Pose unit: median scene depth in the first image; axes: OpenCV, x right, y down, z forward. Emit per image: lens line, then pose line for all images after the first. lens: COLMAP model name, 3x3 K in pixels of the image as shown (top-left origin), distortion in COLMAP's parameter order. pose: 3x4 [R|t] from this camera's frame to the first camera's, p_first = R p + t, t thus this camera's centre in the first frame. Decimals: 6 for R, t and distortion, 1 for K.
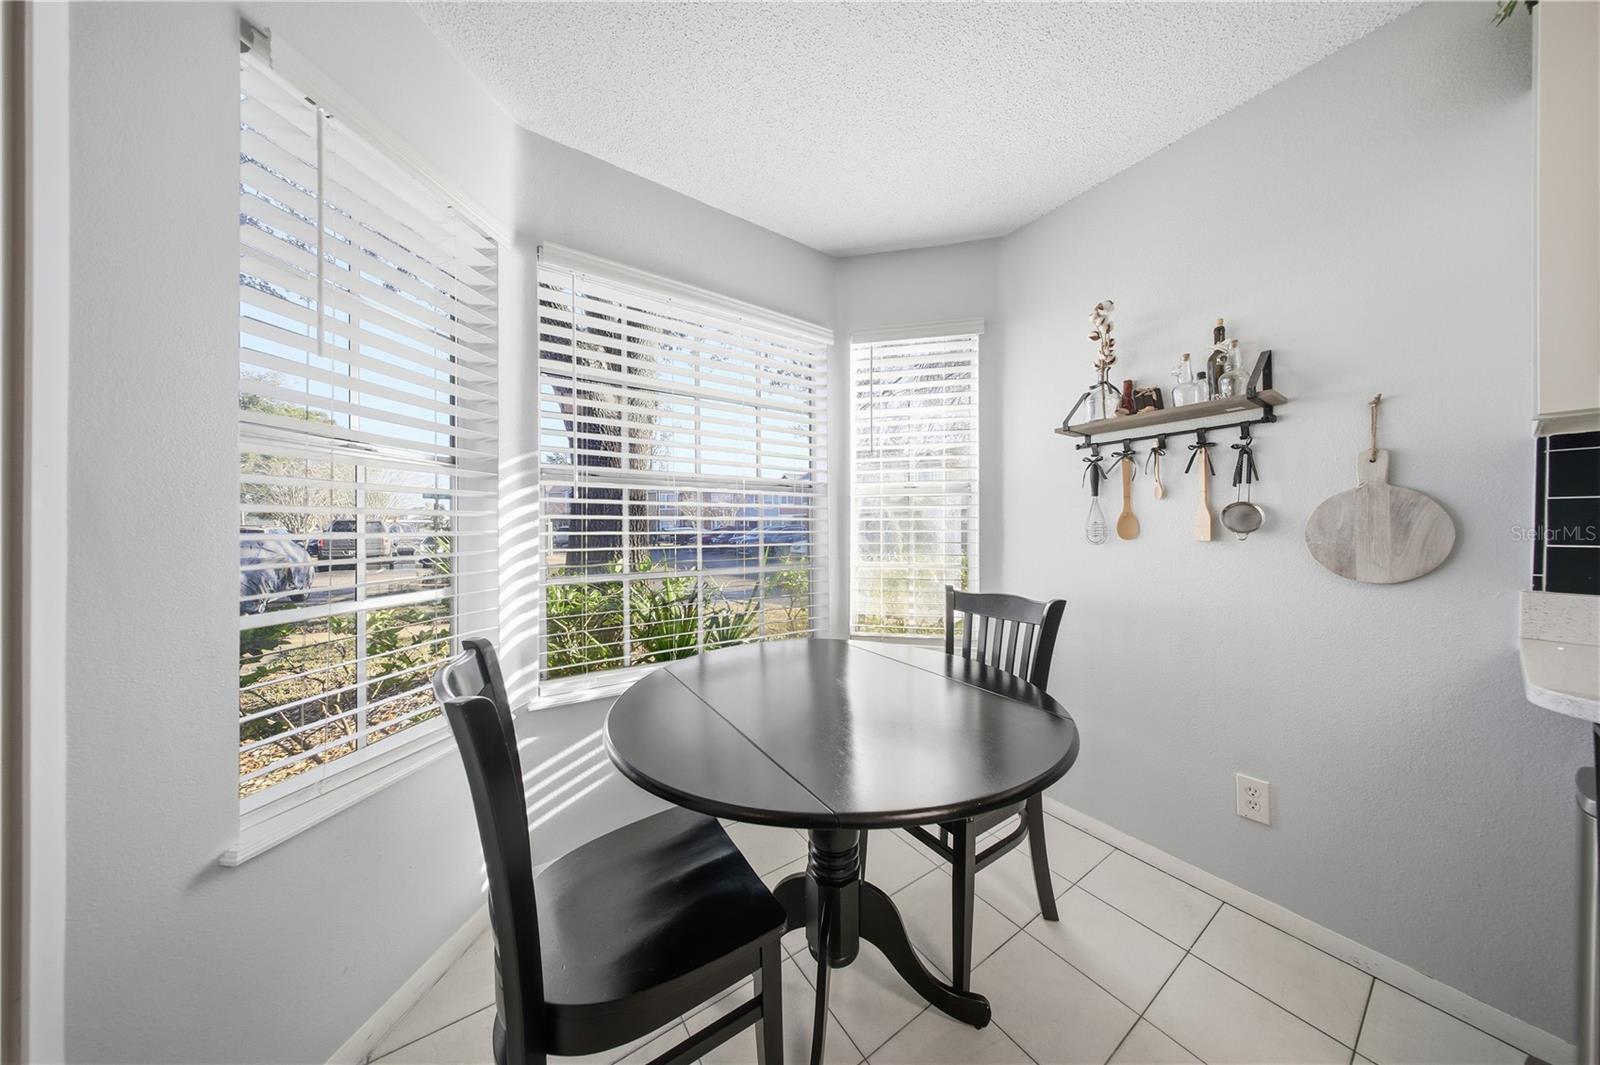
lens RADIAL K [[471.1, 0, 796.9], [0, 471.1, 527.7], [0, 0, 1]] dist [-0.000231, -0.000117]
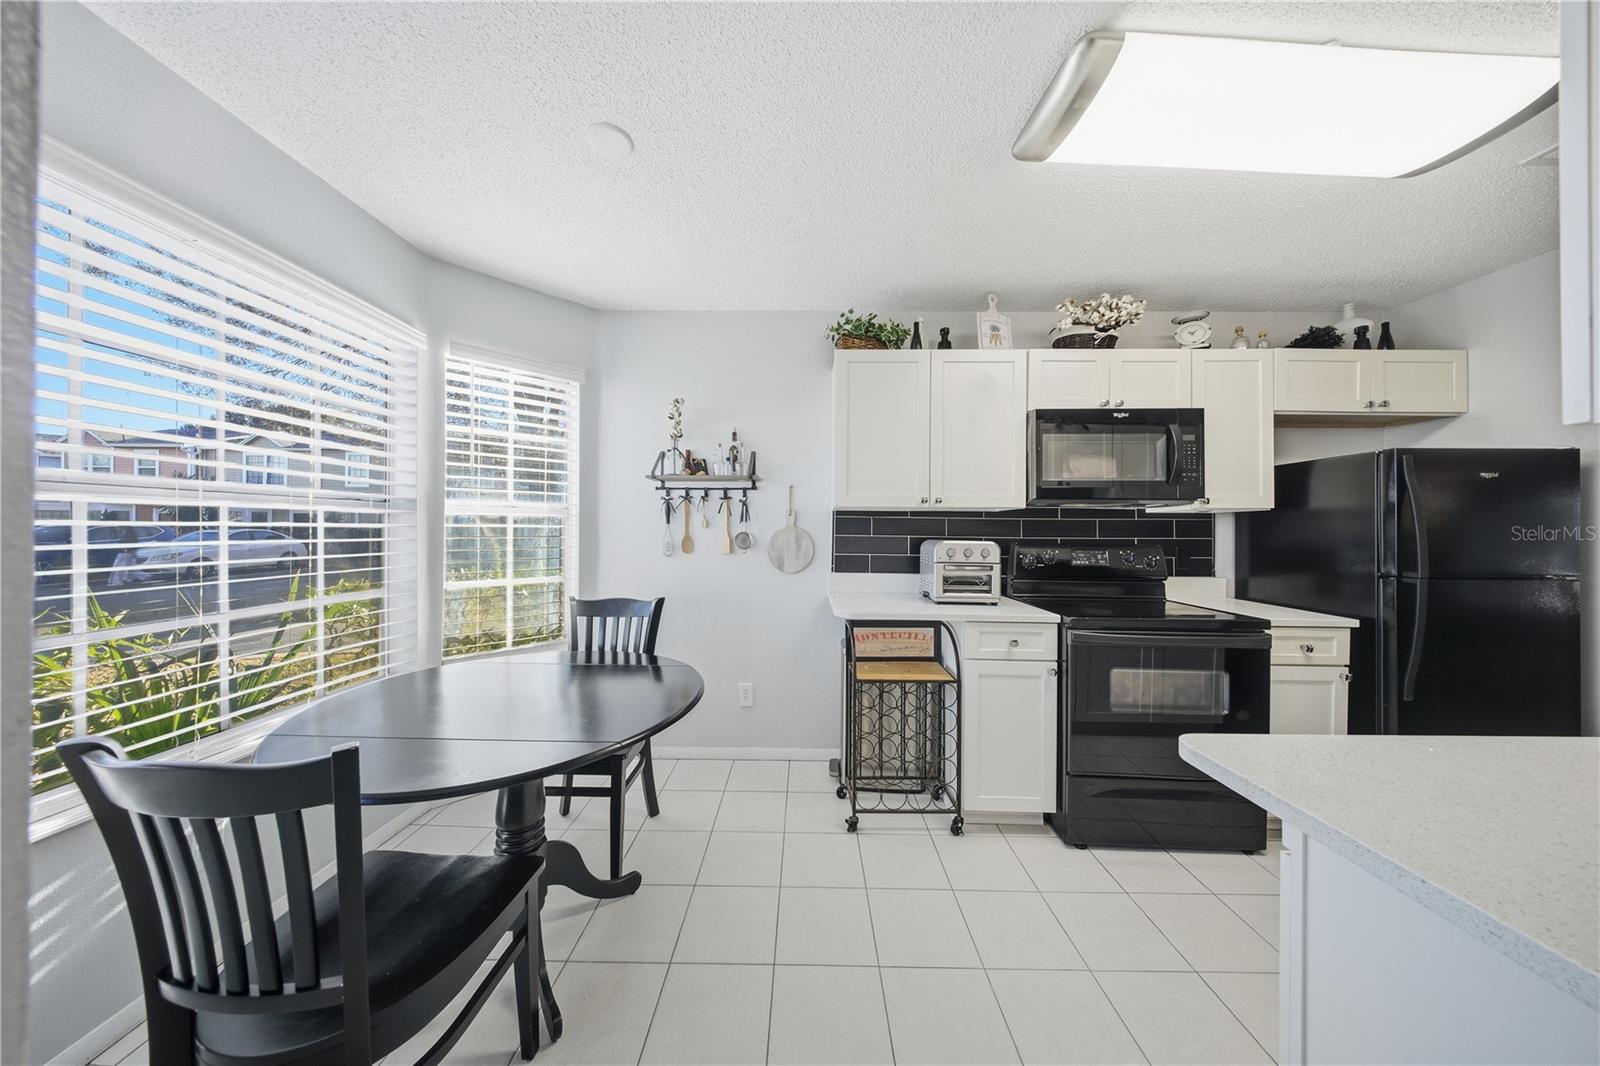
lens RADIAL K [[475.7, 0, 802.1], [0, 475.7, 529.3], [0, 0, 1]] dist [0.006140, -0.003765]
pose [[0.565598, 0.004593, 0.824669, -0.395447], [-0.005559, 0.999983, -0.001756, -0.057107], [-0.824663, -0.003591, 0.565613, -0.201063]]
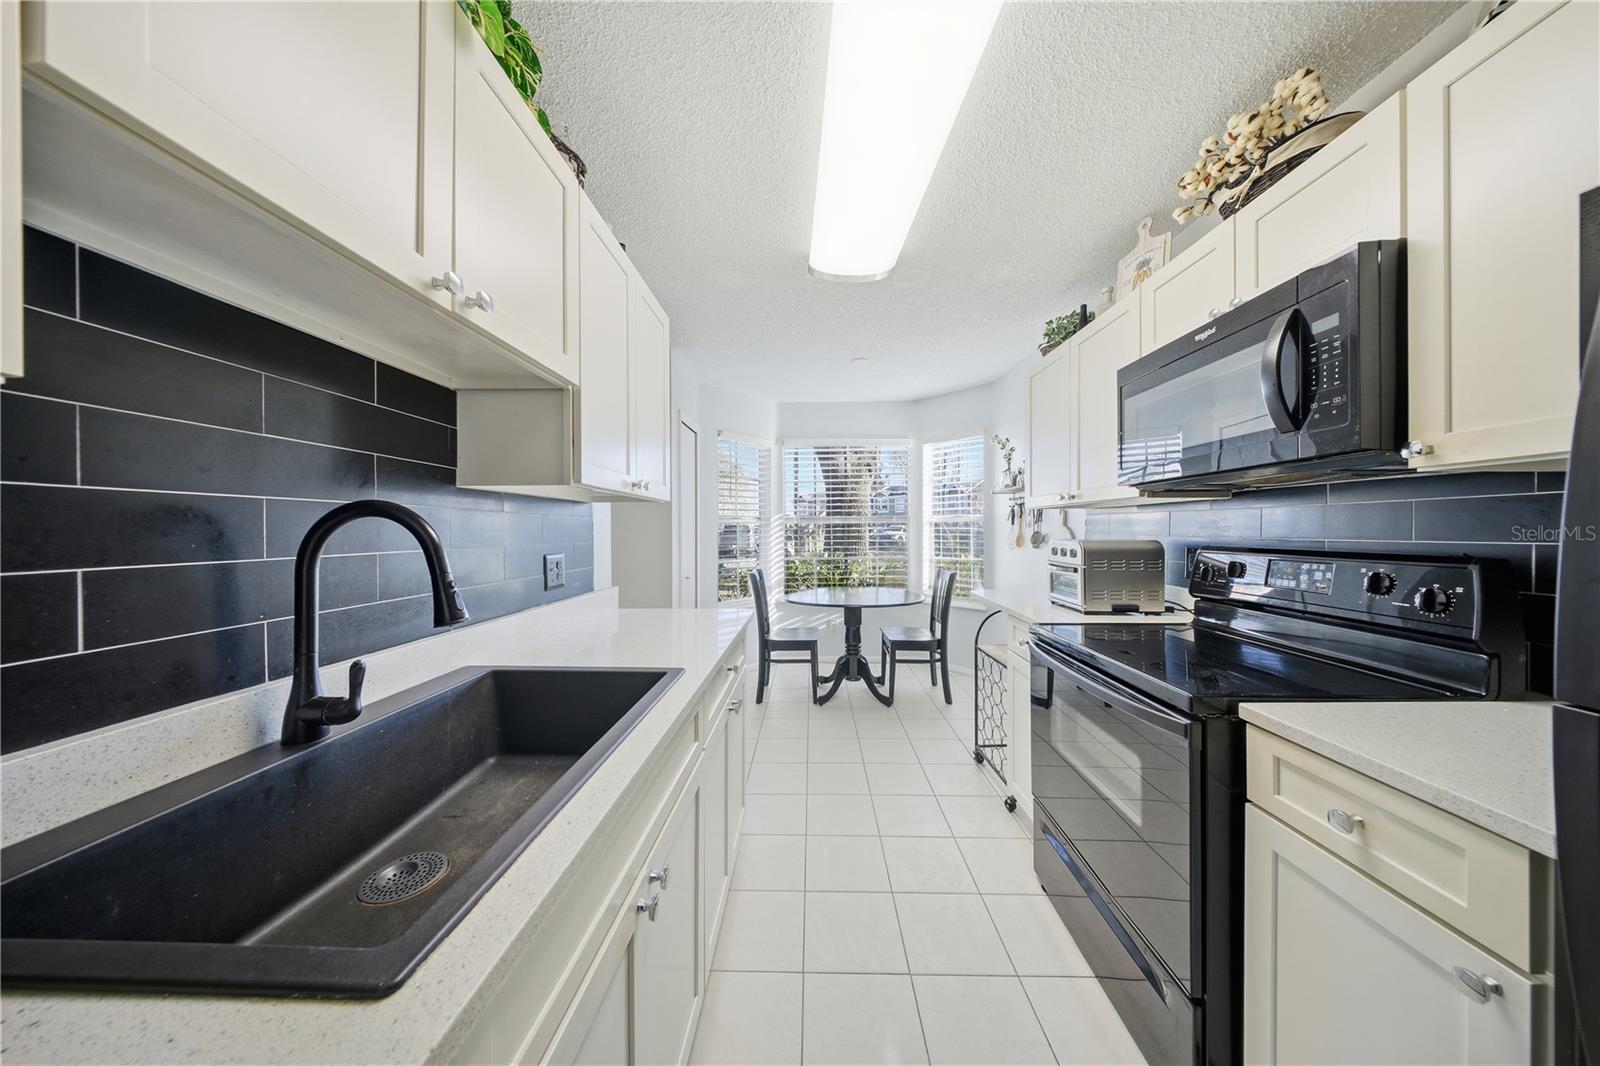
lens RADIAL K [[475.7, 0, 802.1], [0, 475.7, 529.3], [0, 0, 1]] dist [0.006140, -0.003765]
pose [[0.819844, -0.000134, -0.572587, 1.196387], [-0.001144, 0.999998, -0.001873, -0.049155], [0.572586, 0.002191, 0.819842, -1.293126]]
